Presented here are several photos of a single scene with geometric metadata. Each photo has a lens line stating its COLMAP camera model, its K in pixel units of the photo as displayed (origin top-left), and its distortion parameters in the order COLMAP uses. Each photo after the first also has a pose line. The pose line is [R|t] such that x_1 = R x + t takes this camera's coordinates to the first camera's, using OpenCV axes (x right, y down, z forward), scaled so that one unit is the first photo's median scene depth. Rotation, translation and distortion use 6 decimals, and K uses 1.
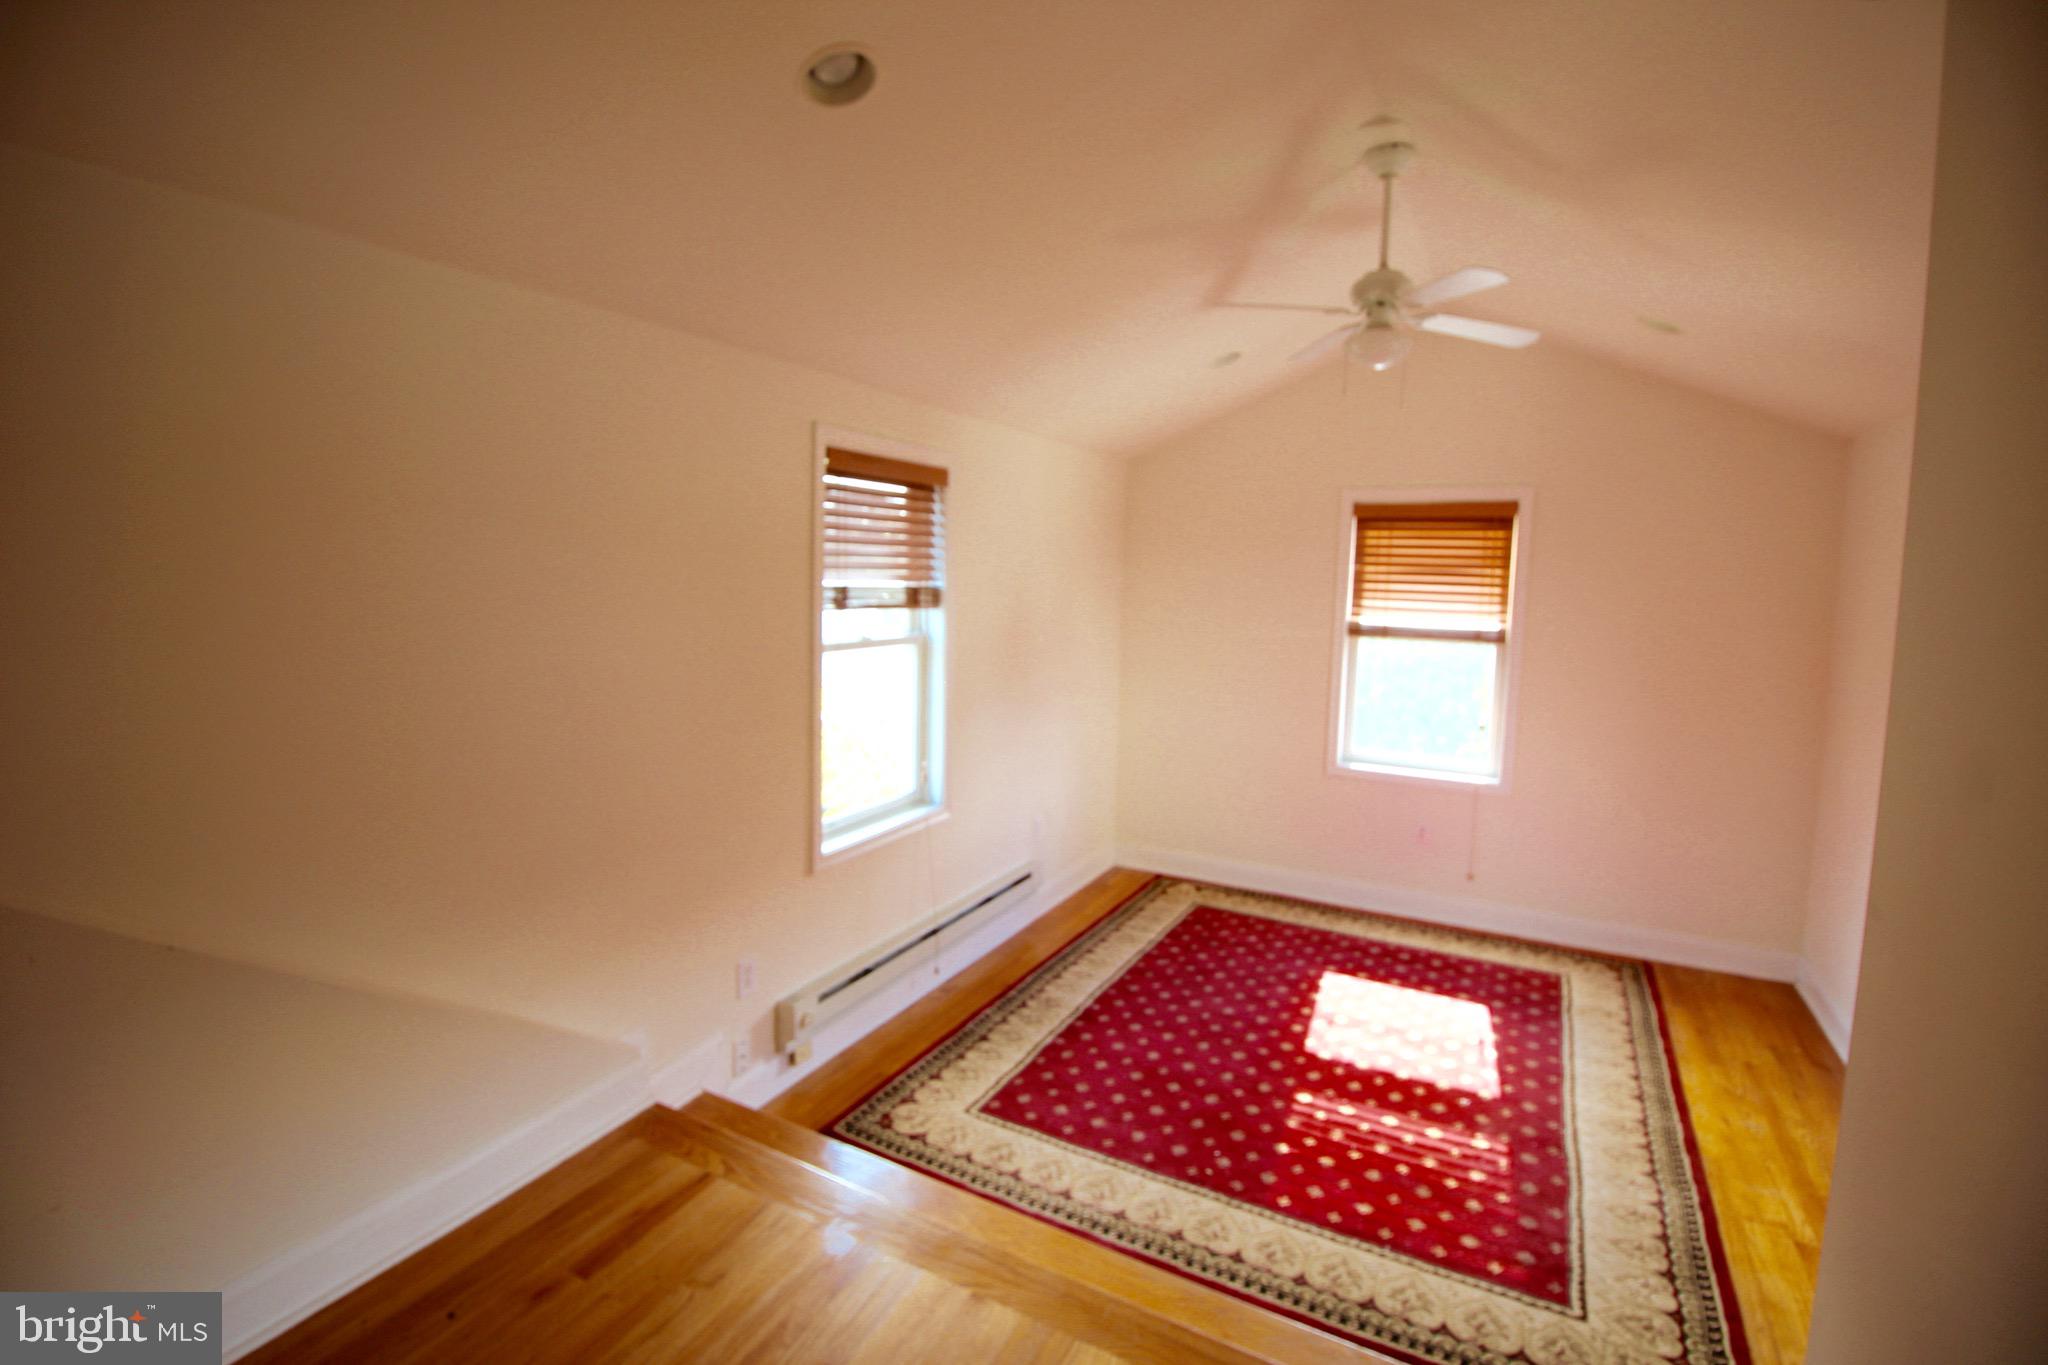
lens RADIAL K [[951.7, 0, 1016.3], [0, 951.7, 658.9], [0, 0, 1]] dist [0.002198, -0.012872]
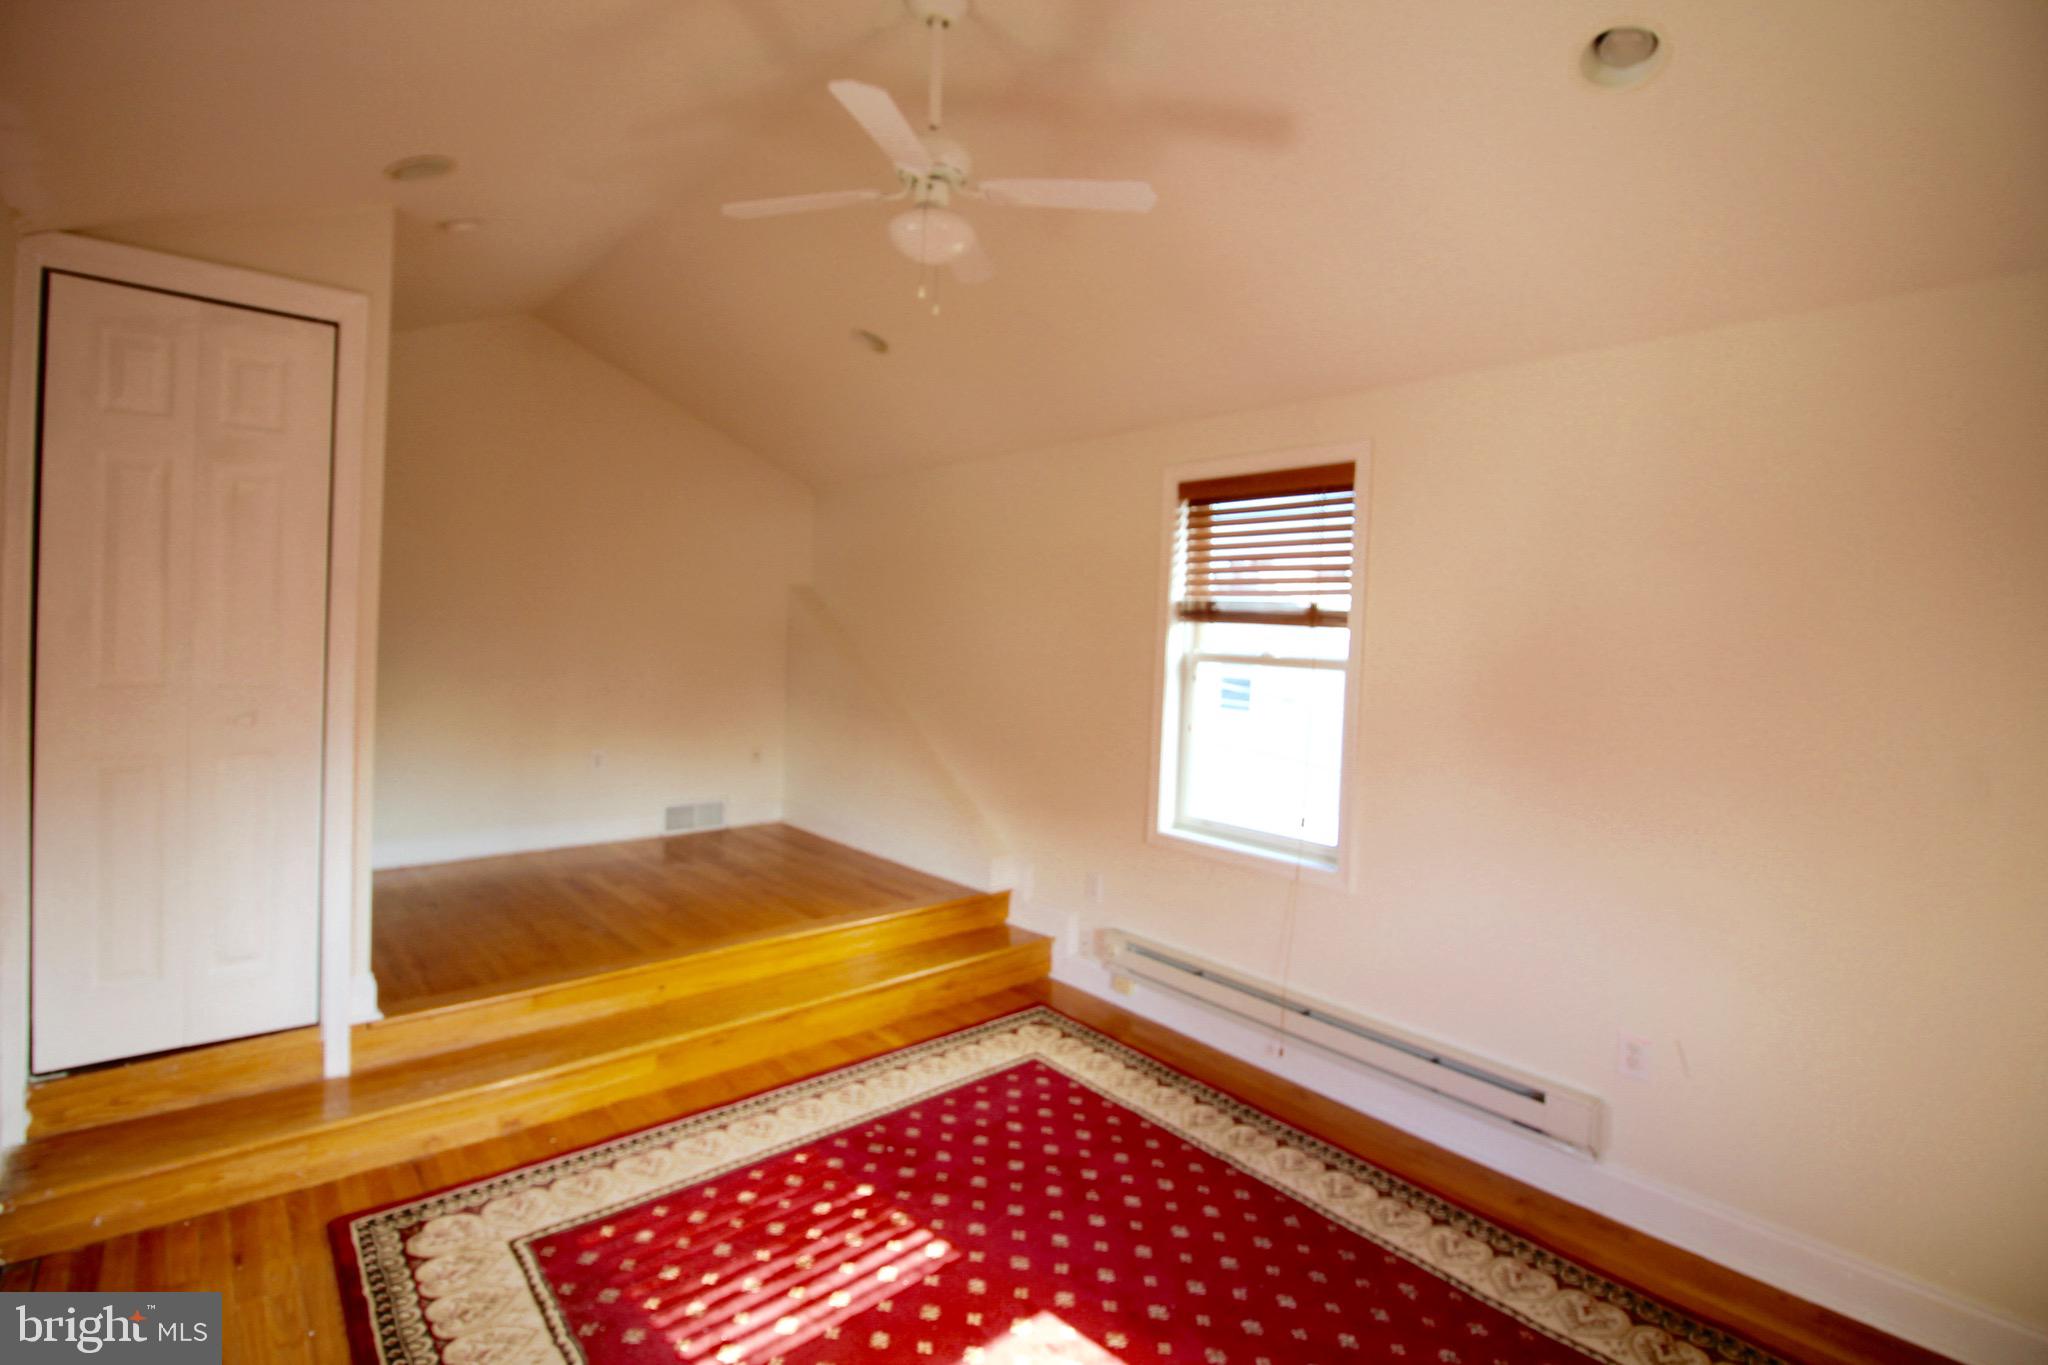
lens RADIAL K [[945.9, 0, 994.0], [0, 945.9, 657.0], [0, 0, 1]] dist [0.001097, 0.000039]
pose [[-0.361999, -0.016084, -0.932040, 0.907821], [-0.138599, 0.989666, 0.036753, -0.015971], [0.921817, 0.142484, -0.360487, 1.163844]]
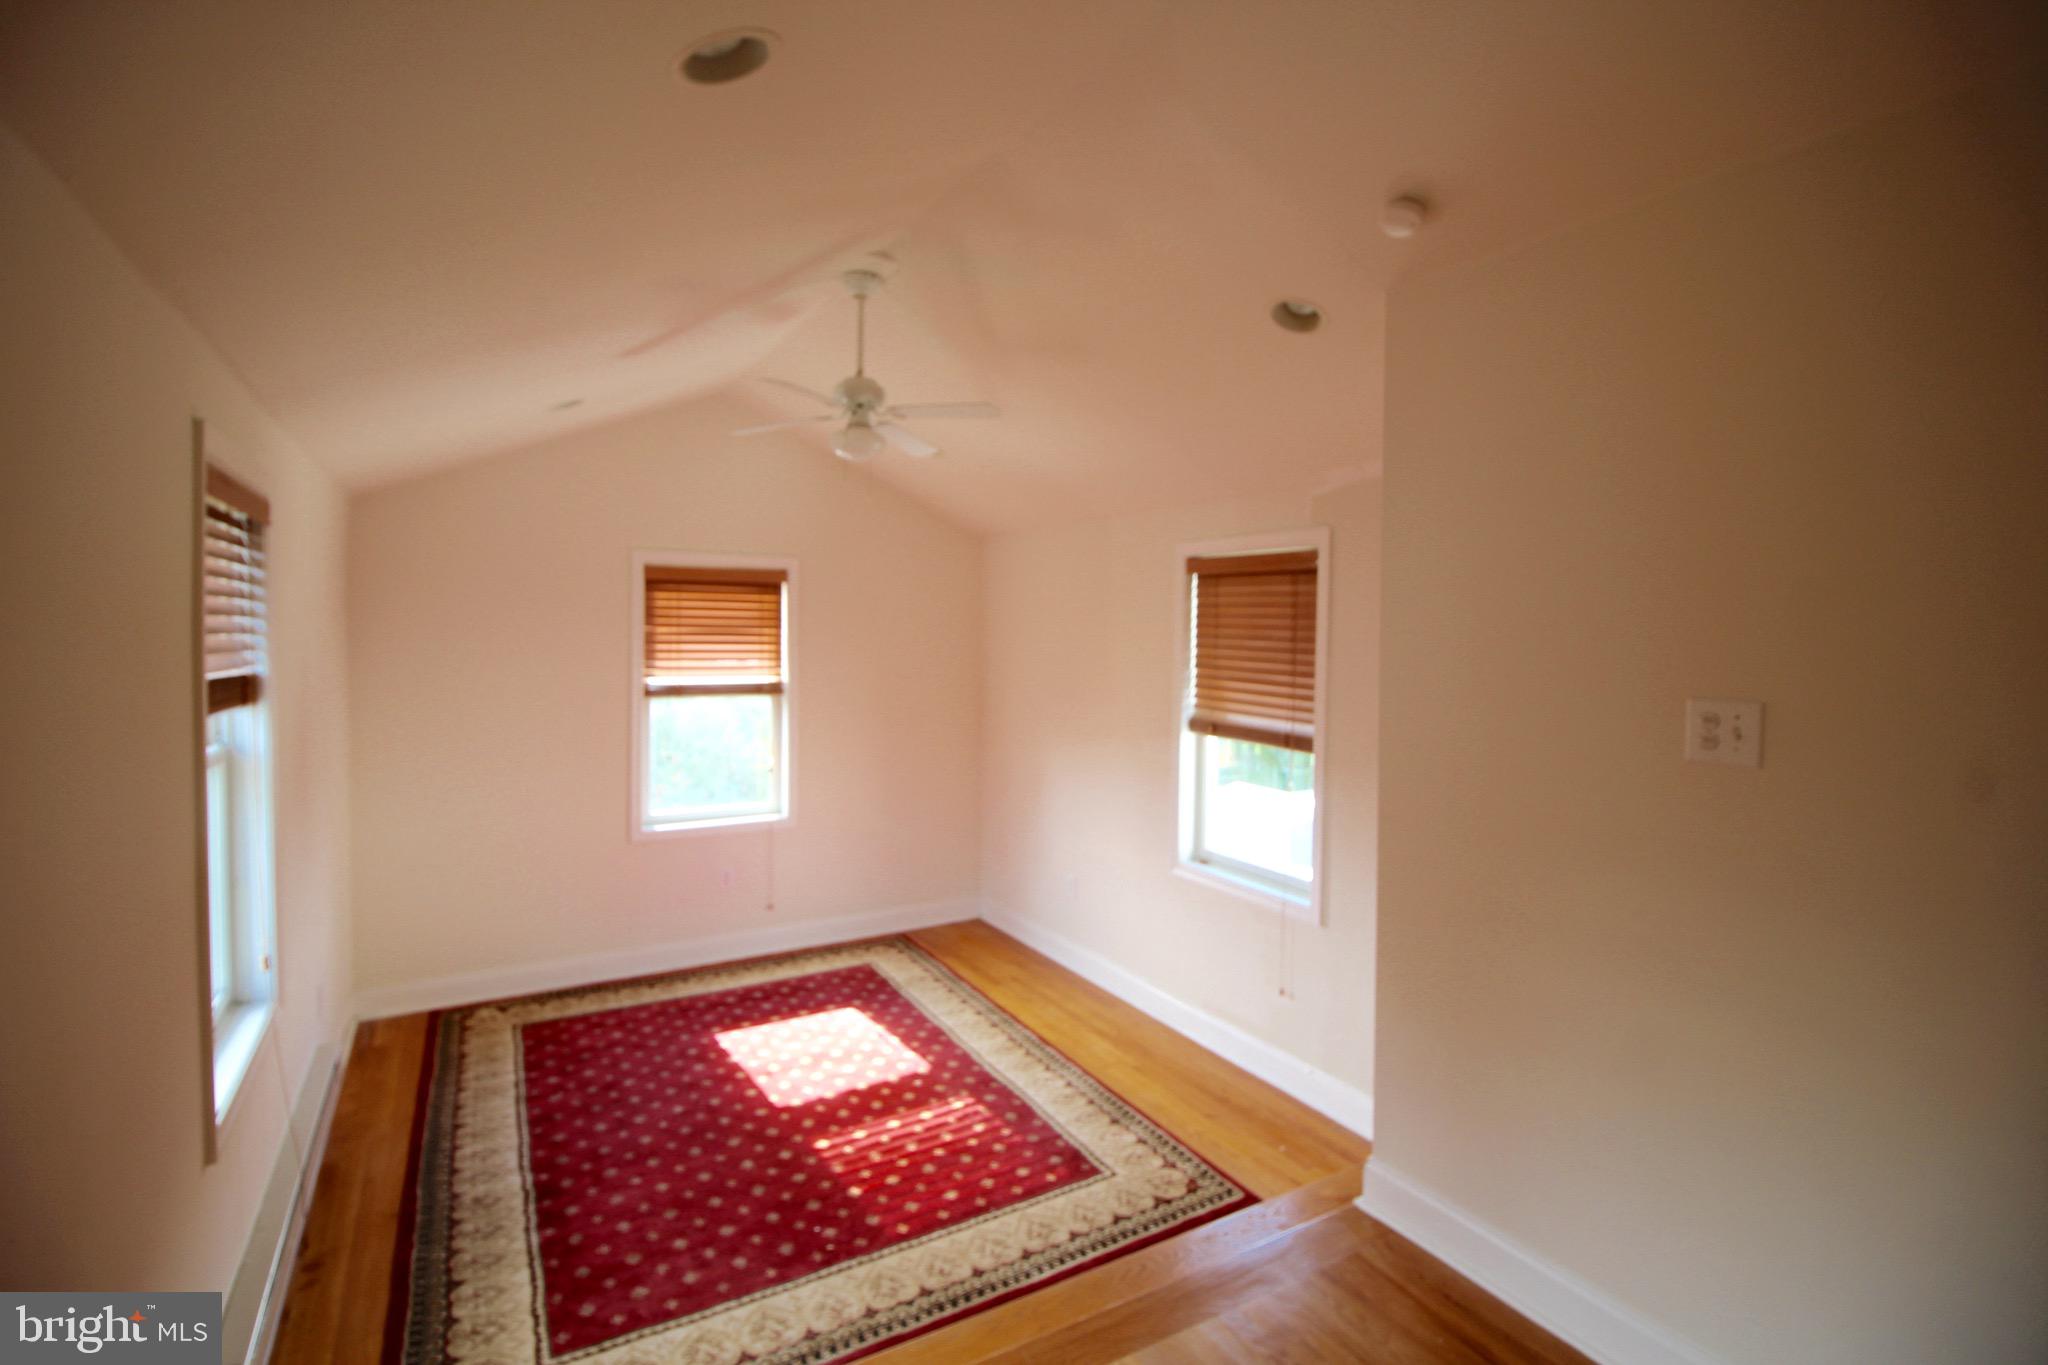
lens RADIAL K [[951.7, 0, 1016.3], [0, 951.7, 658.9], [0, 0, 1]] dist [0.002198, -0.012872]
pose [[0.519091, -0.044875, 0.853540, -0.425437], [0.084545, 0.996419, 0.000970, -0.047628], [-0.850527, 0.071659, 0.521026, 0.225375]]
